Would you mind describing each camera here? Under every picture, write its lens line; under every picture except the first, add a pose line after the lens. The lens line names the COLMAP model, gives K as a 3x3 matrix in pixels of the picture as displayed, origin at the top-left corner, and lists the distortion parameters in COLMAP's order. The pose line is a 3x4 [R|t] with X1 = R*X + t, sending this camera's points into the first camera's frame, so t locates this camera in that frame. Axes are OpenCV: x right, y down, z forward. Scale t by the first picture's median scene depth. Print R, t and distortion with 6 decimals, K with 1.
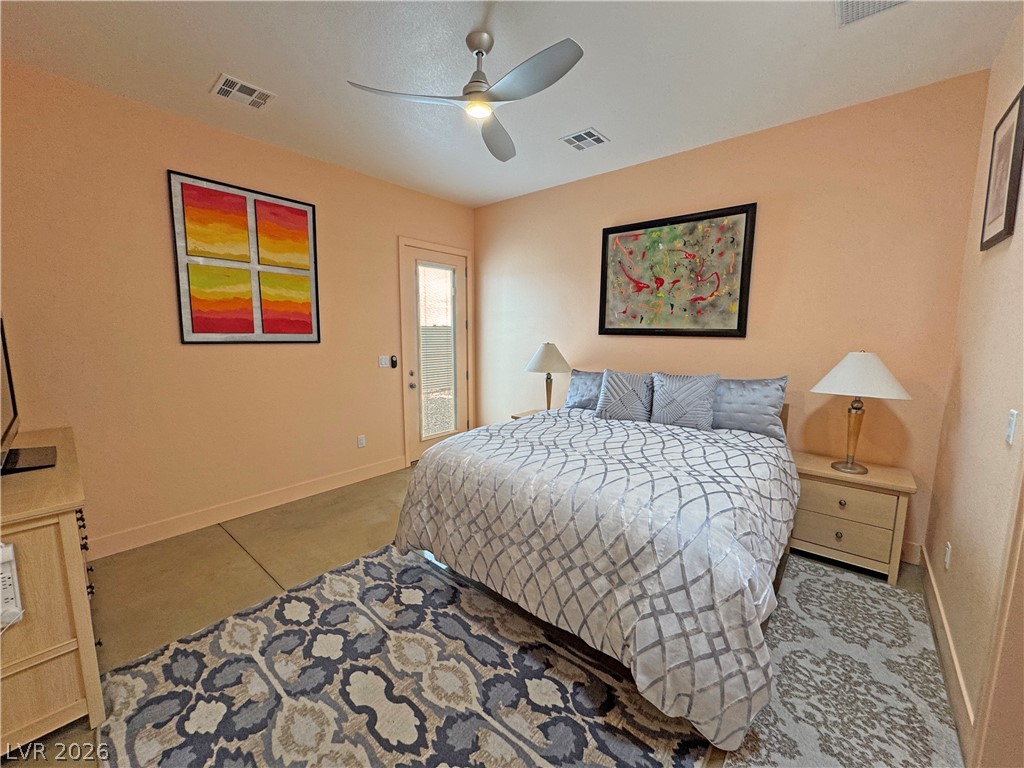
lens RADIAL K [[406.1, 0, 514.0], [0, 406.1, 380.9], [0, 0, 1]] dist [-0.004070, 0.000736]
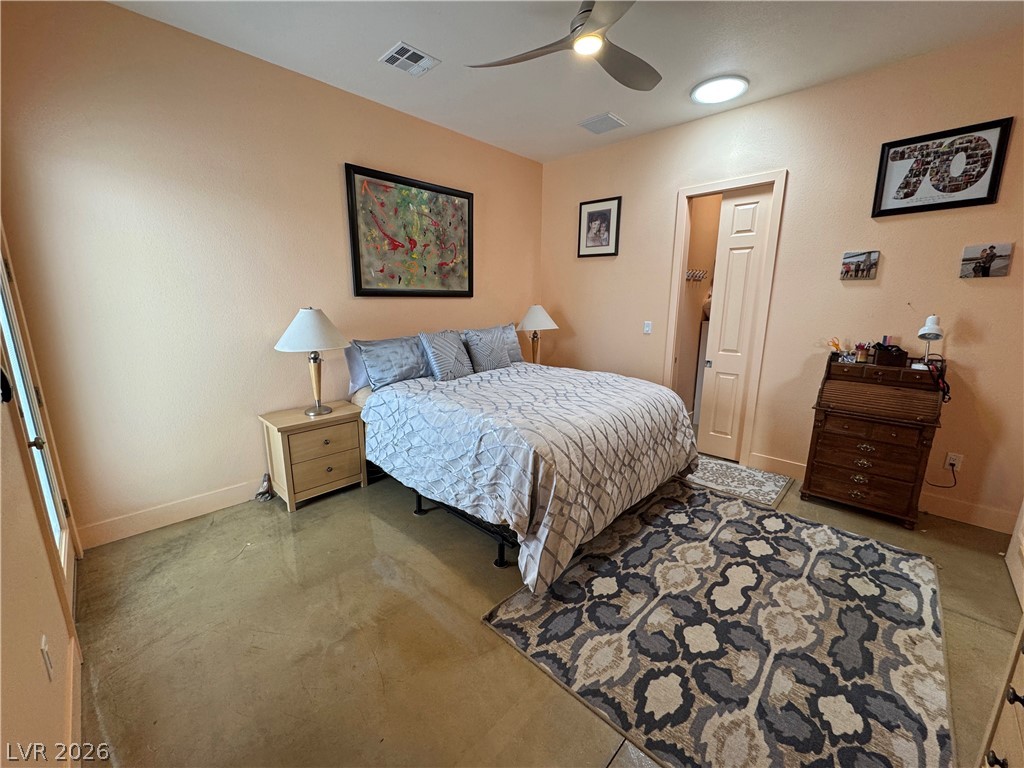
lens RADIAL K [[406.1, 0, 511.9], [0, 406.1, 381.4], [0, 0, 1]] dist [-0.004070, 0.000736]
pose [[0.065035, -0.206831, 0.976213, -1.049823], [0.120376, 0.972766, 0.198082, -0.119461], [-0.990596, 0.104631, 0.088162, 1.068650]]
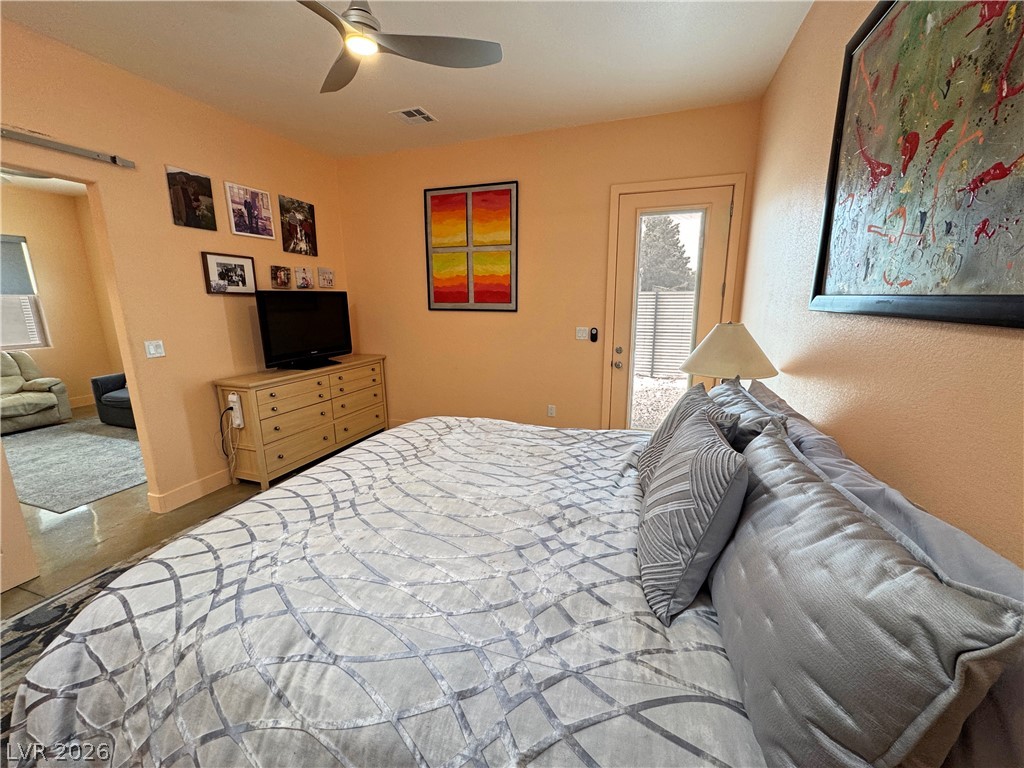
lens RADIAL K [[406.1, 0, 512.5], [0, 406.1, 383.9], [0, 0, 1]] dist [-0.004070, 0.000736]
pose [[0.371030, 0.186411, -0.909719, 0.864566], [-0.104392, 0.981808, 0.158606, -0.118352], [0.922735, 0.036120, 0.383740, 0.908684]]
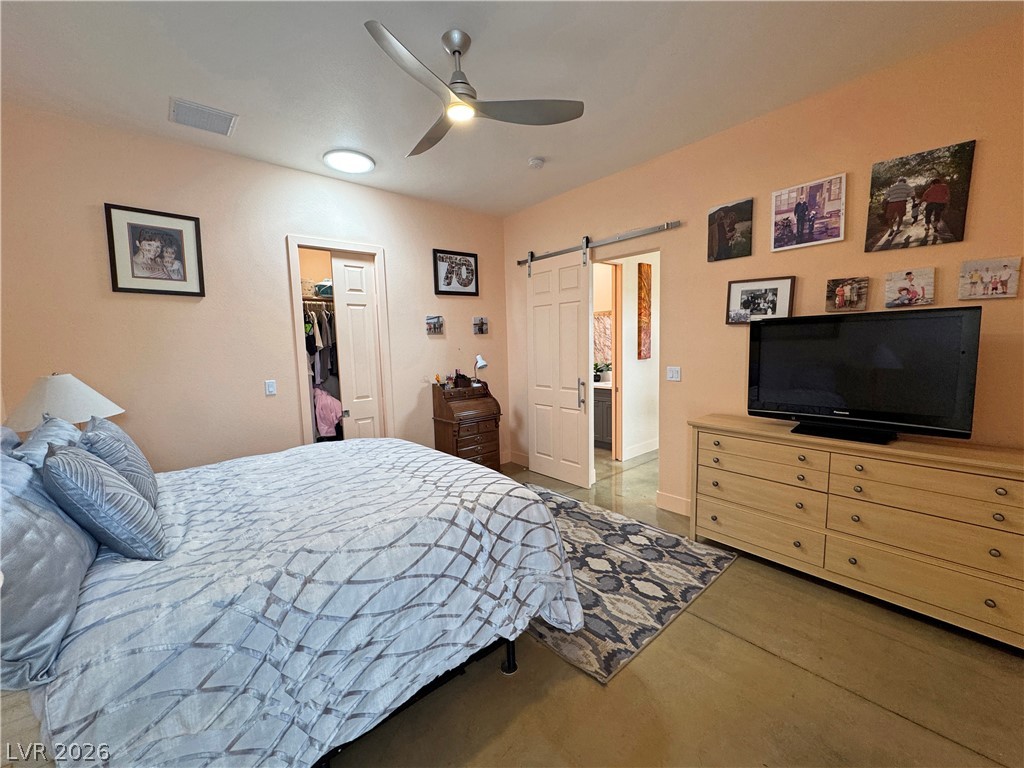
lens RADIAL K [[406.1, 0, 511.7], [0, 406.1, 381.5], [0, 0, 1]] dist [-0.004070, 0.000736]
pose [[-0.987860, 0.006415, 0.155213, -0.319091], [0.040223, 0.975636, 0.215676, -0.224959], [-0.150048, 0.219301, -0.964050, 1.874715]]
